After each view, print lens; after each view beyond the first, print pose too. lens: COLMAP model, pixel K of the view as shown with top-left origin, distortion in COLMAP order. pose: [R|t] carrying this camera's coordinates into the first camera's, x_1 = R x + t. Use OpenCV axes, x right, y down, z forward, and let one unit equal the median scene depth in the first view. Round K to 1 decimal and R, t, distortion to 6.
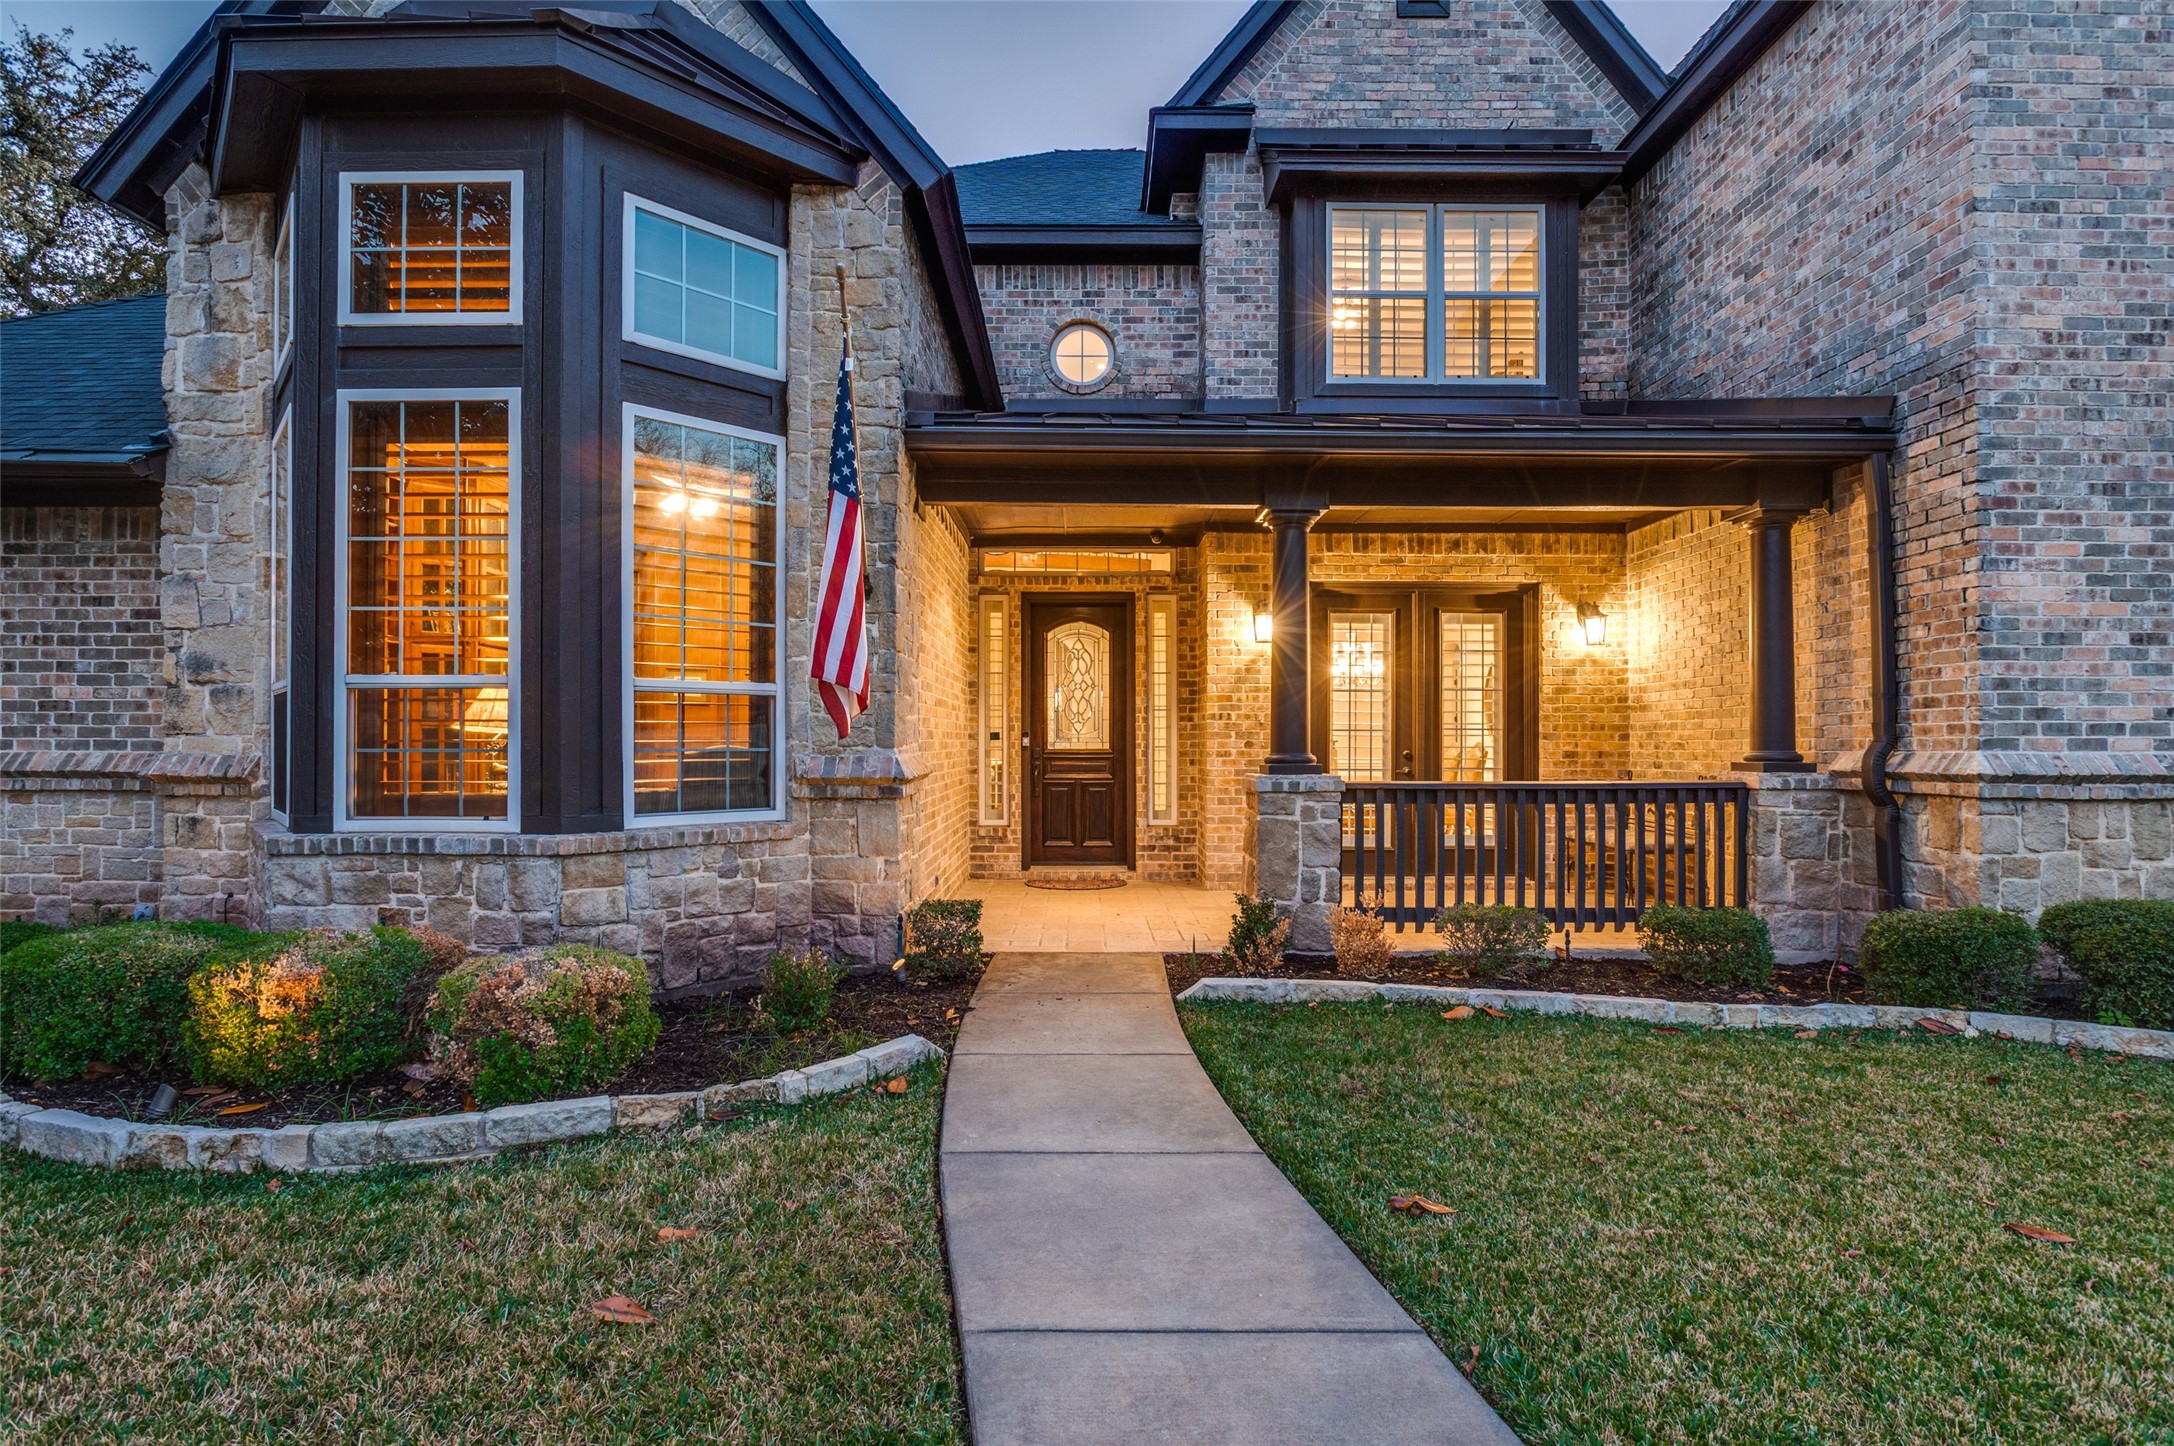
lens RADIAL K [[1050.1, 0, 1087.0], [0, 1050.1, 723.0], [0, 0, 1]] dist [-0.010308, 0.000094]
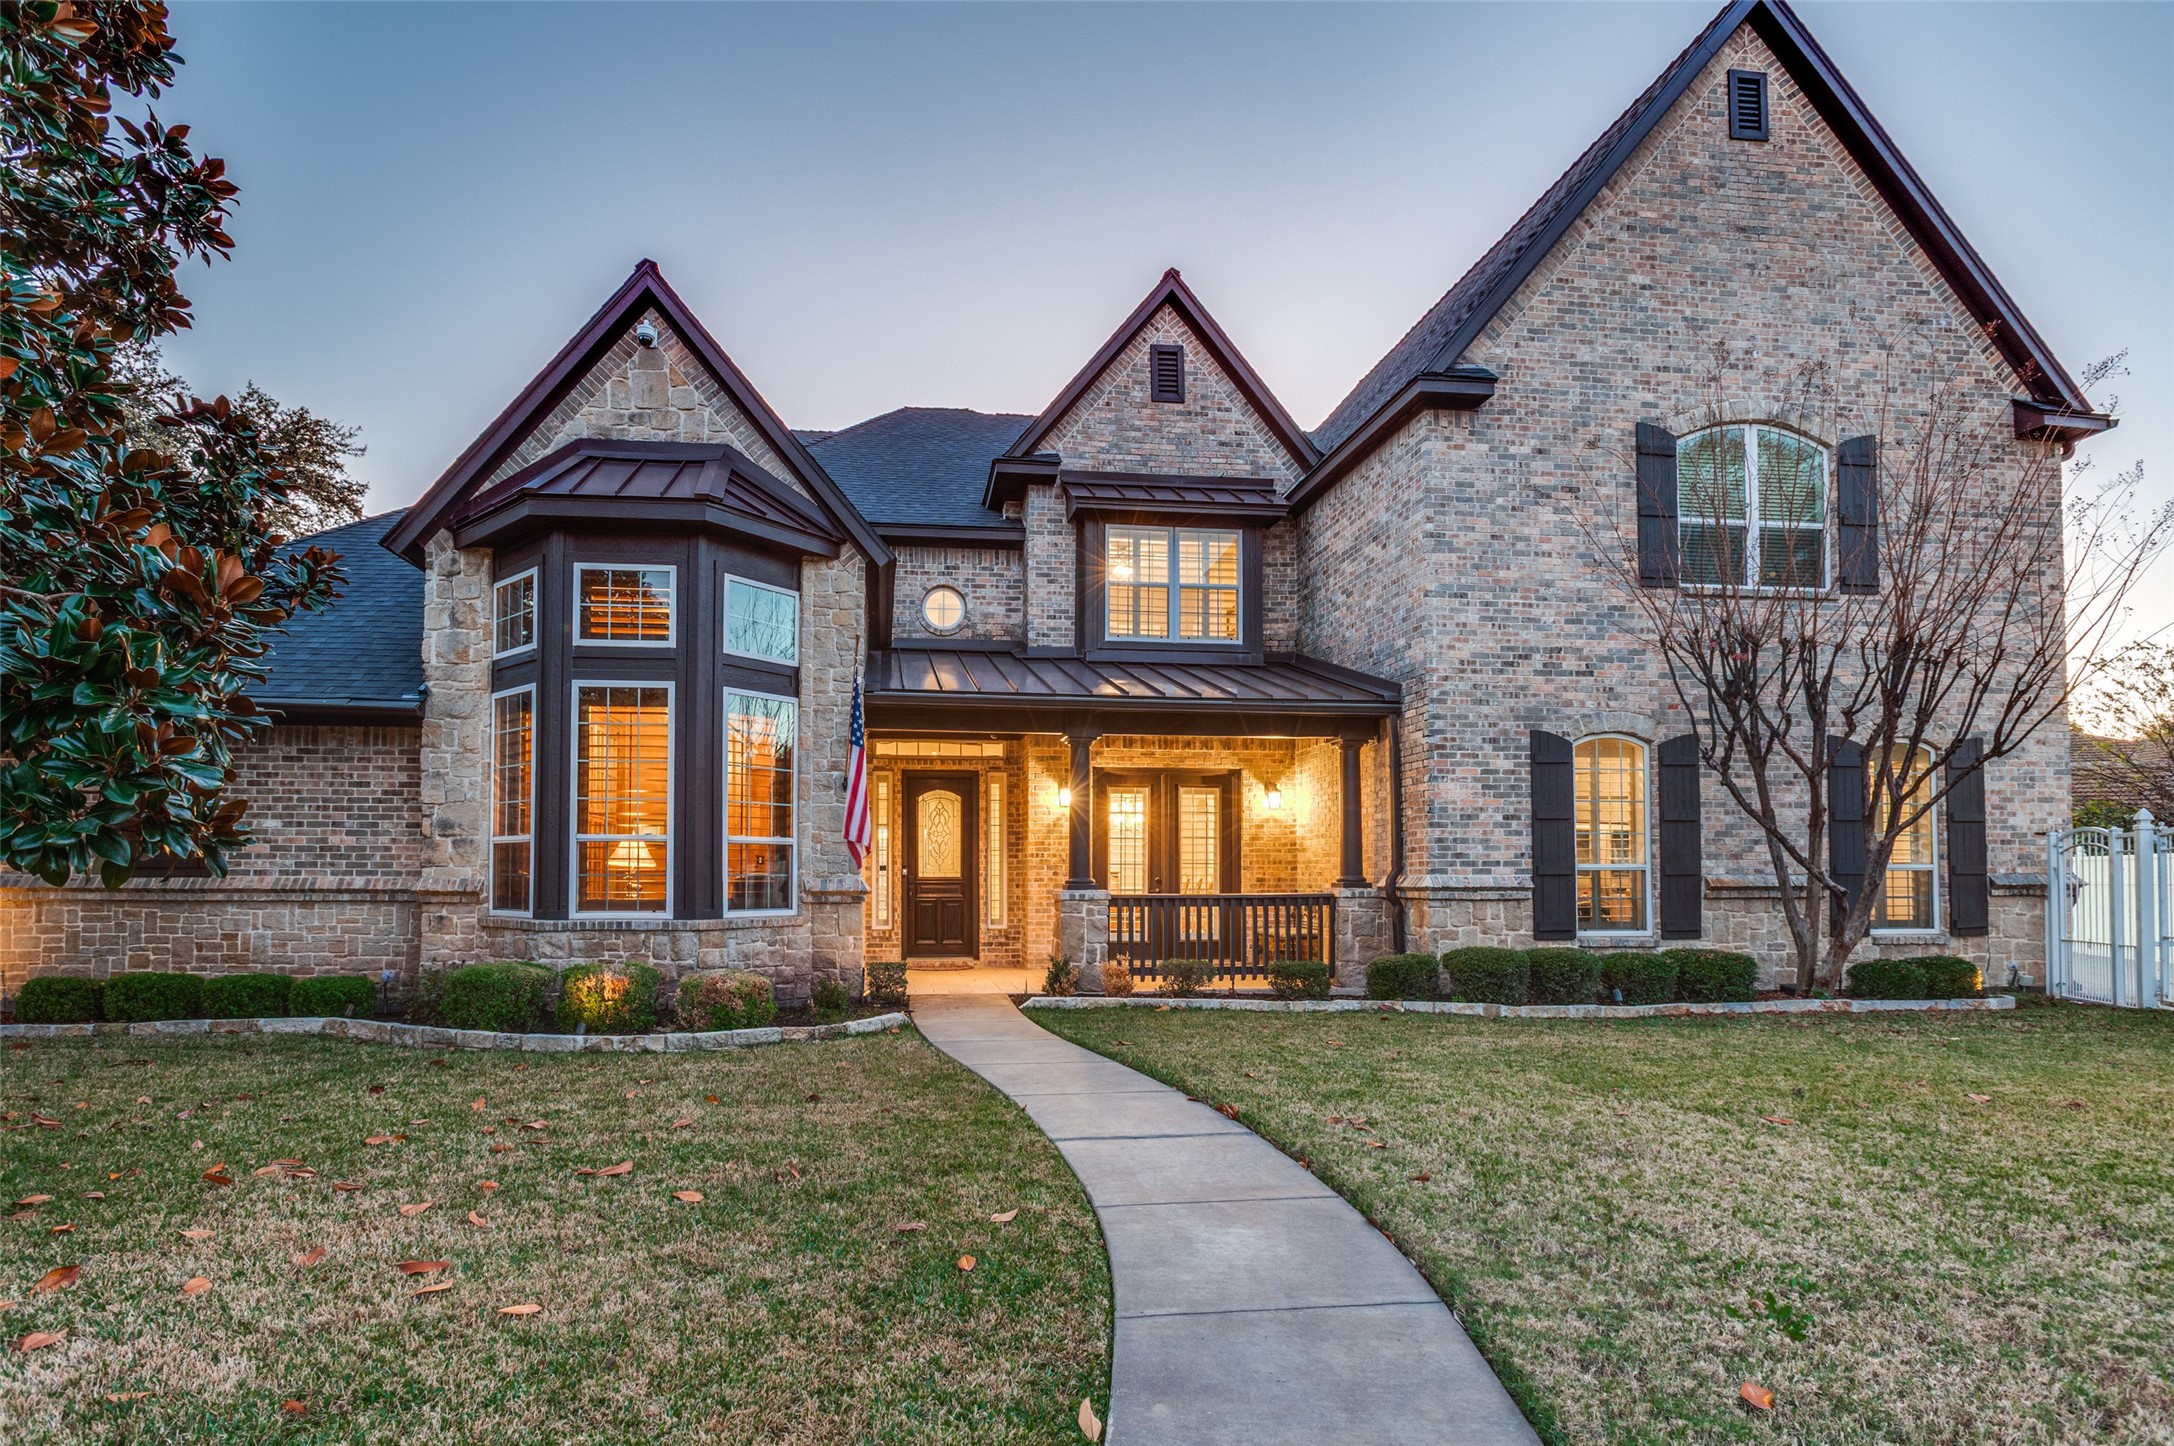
lens RADIAL K [[2304.1, 0, 1087.0], [0, 2304.1, 723.0], [0, 0, 1]] dist [-0.059906, -0.003088]
pose [[0.984827, 0.010301, 0.173233, -0.452513], [-0.001056, 0.998574, -0.053377, -0.022994], [-0.173536, 0.052384, 0.983433, -2.732781]]
